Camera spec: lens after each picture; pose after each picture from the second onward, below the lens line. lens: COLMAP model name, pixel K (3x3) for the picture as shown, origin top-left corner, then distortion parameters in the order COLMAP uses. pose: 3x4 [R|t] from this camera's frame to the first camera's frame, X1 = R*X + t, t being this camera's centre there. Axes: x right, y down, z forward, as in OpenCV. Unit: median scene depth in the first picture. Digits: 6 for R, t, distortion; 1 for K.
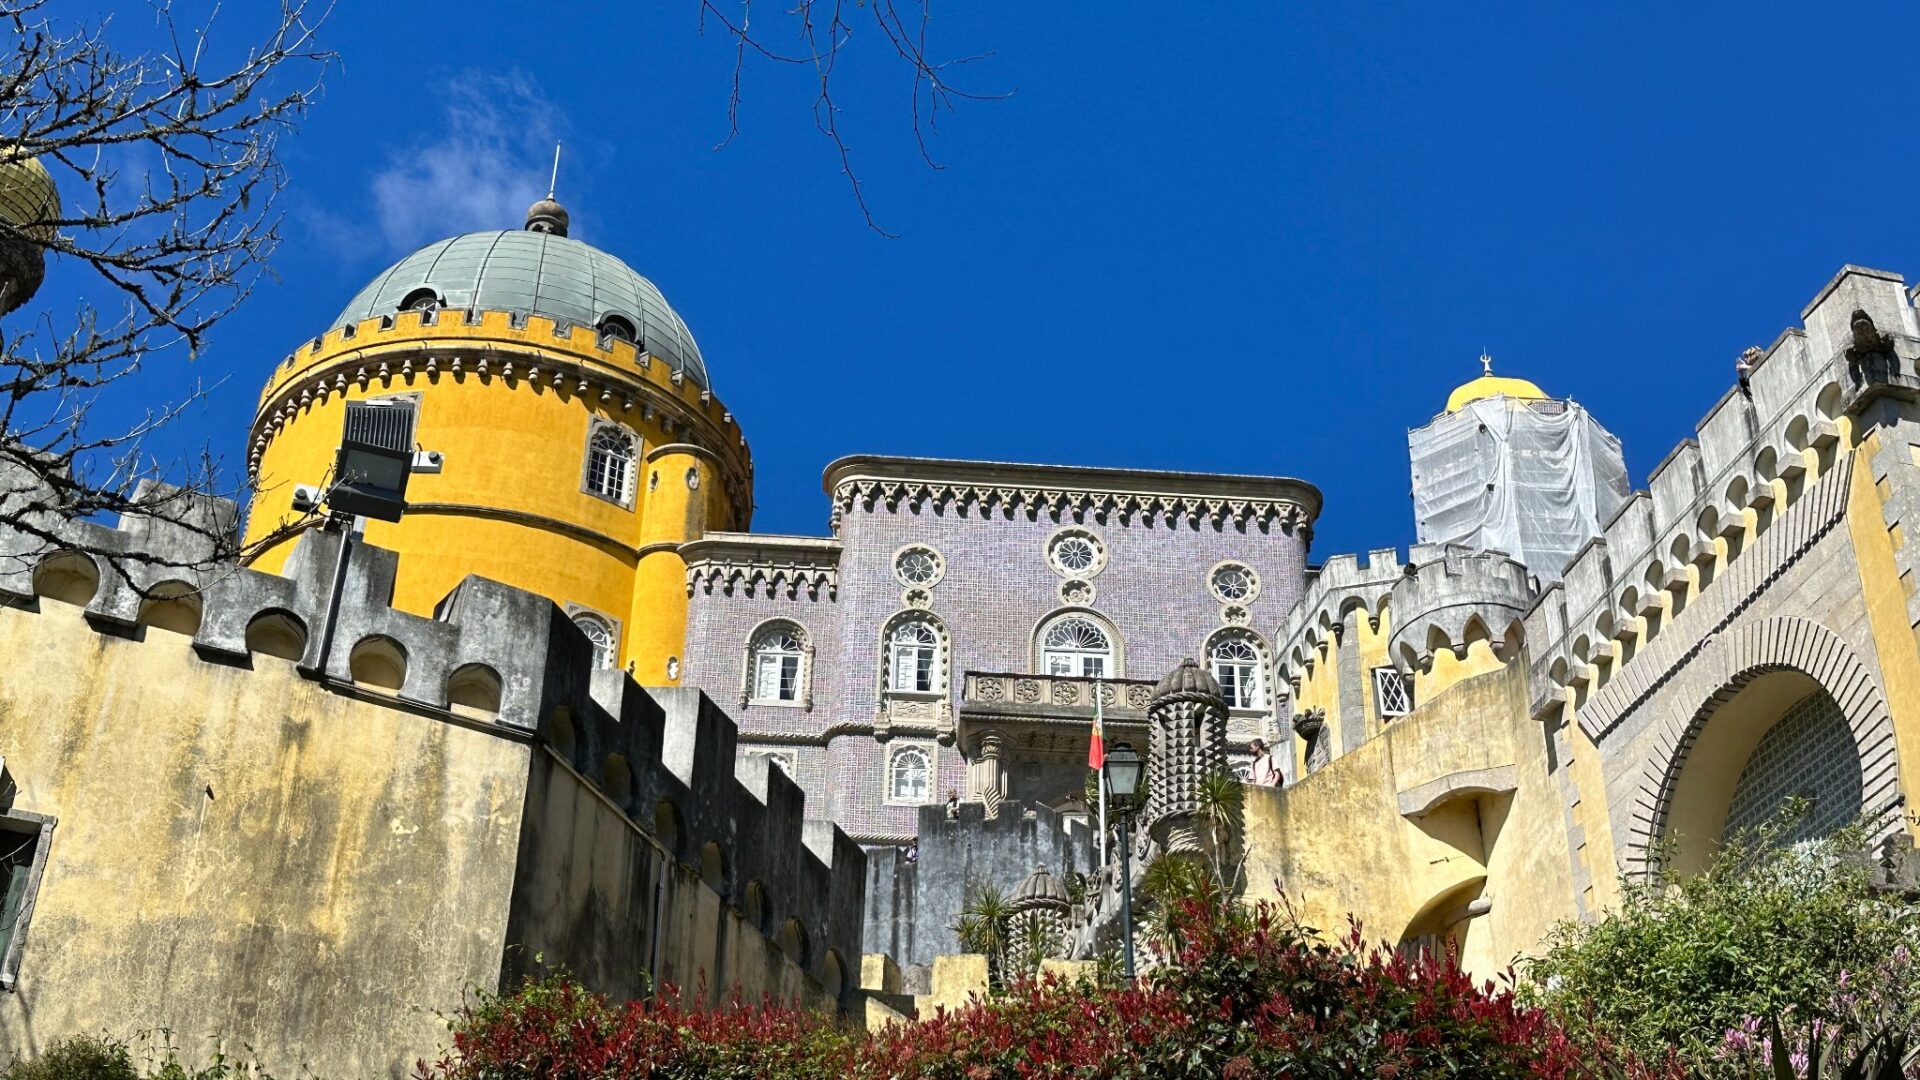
lens RADIAL K [[2204.4, 0, 961.3], [0, 2204.4, 536.5], [0, 0, 1]] dist [0.006005, 0.000000]
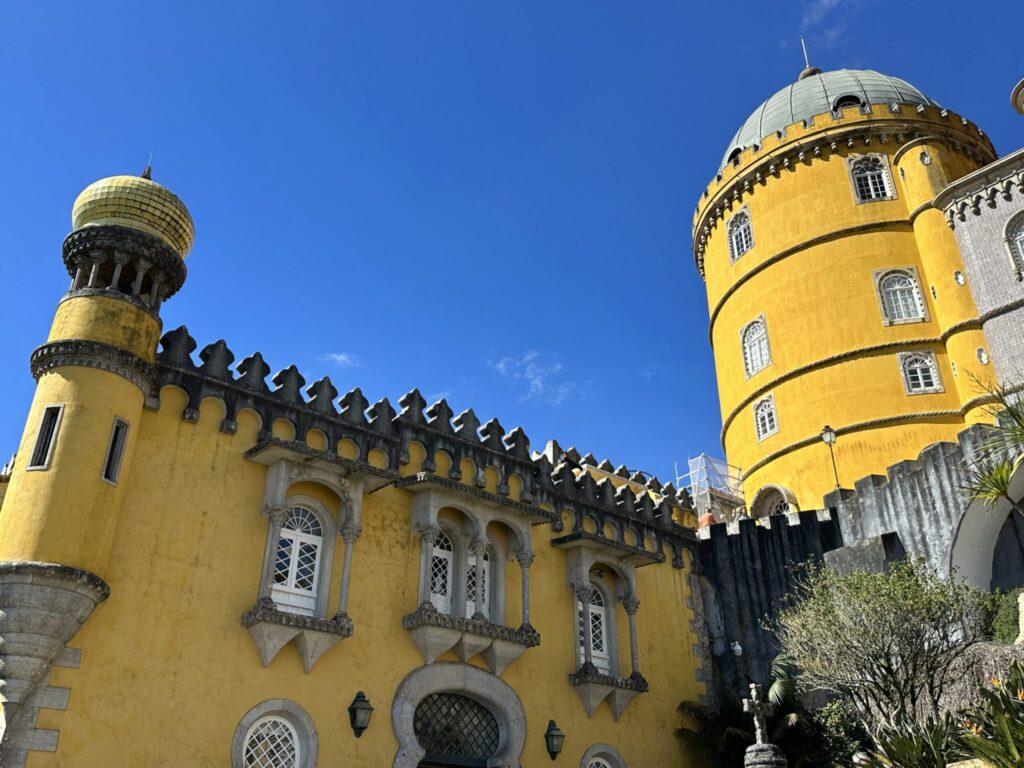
lens RADIAL K [[915.0, 0, 512.2], [0, 915.0, 384.6], [0, 0, 1]] dist [-0.048078, -0.009665]
pose [[0.630743, -0.394127, -0.668452, 0.048546], [0.429130, 0.894870, -0.122704, 0.065202], [0.646538, -0.209458, 0.733564, 0.346715]]
